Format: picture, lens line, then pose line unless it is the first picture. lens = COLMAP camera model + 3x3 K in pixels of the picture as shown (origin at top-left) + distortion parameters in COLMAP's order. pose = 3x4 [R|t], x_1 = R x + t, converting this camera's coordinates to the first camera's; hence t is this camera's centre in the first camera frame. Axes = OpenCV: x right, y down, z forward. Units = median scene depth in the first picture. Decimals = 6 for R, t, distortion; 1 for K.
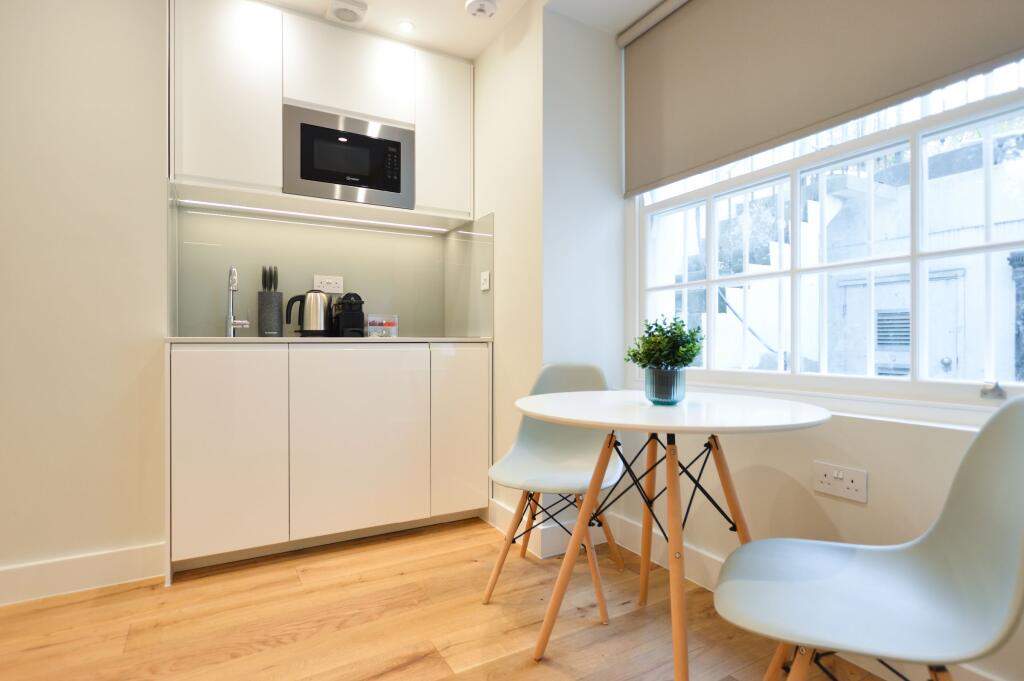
lens RADIAL K [[518.7, 0, 505.7], [0, 518.7, 341.1], [0, 0, 1]] dist [-0.002103, 0.000322]
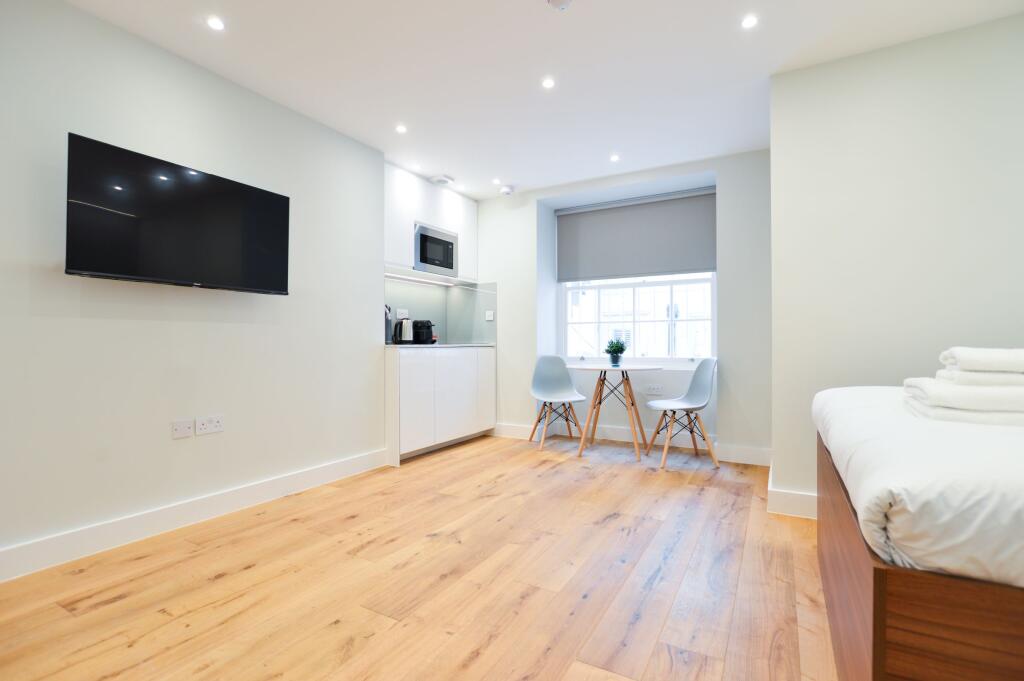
lens RADIAL K [[468.2, 0, 493.0], [0, 468.2, 344.0], [0, 0, 1]] dist [-0.004758, 0.000752]
pose [[0.878202, -0.003455, 0.478277, -0.993191], [0.003674, 0.999993, 0.000478, -0.008695], [-0.478275, 0.001338, 0.878209, -0.659798]]
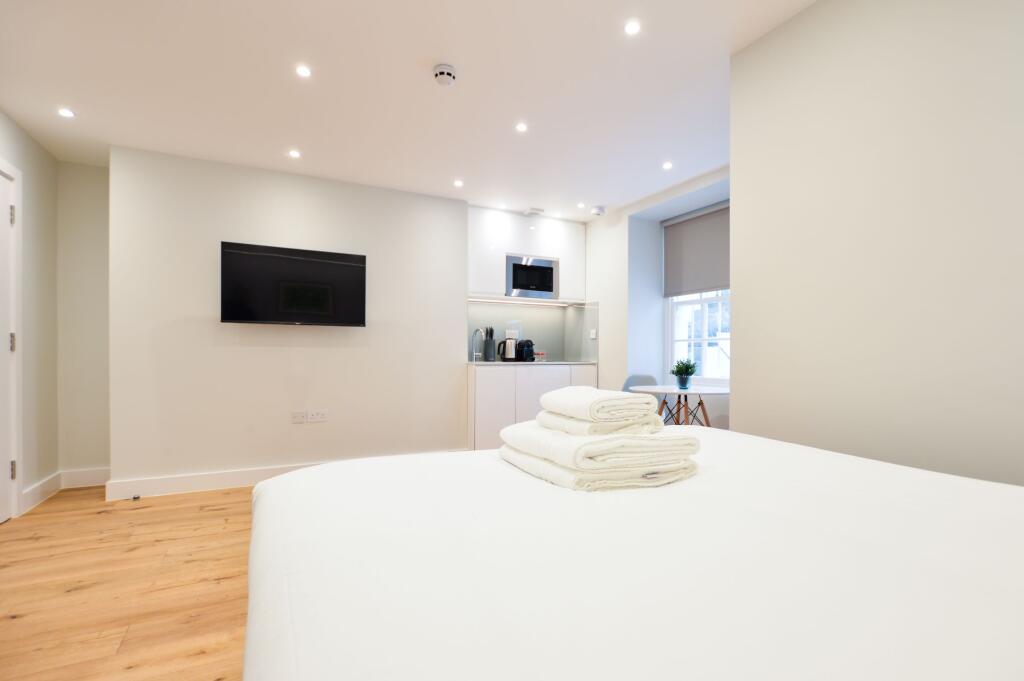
lens RADIAL K [[468.2, 0, 505.1], [0, 468.2, 356.4], [0, 0, 1]] dist [-0.004758, 0.000752]
pose [[0.998329, 0.004107, -0.057633, -0.312229], [-0.003881, 0.999984, 0.004031, -0.038075], [0.057649, -0.003801, 0.998330, -0.965044]]
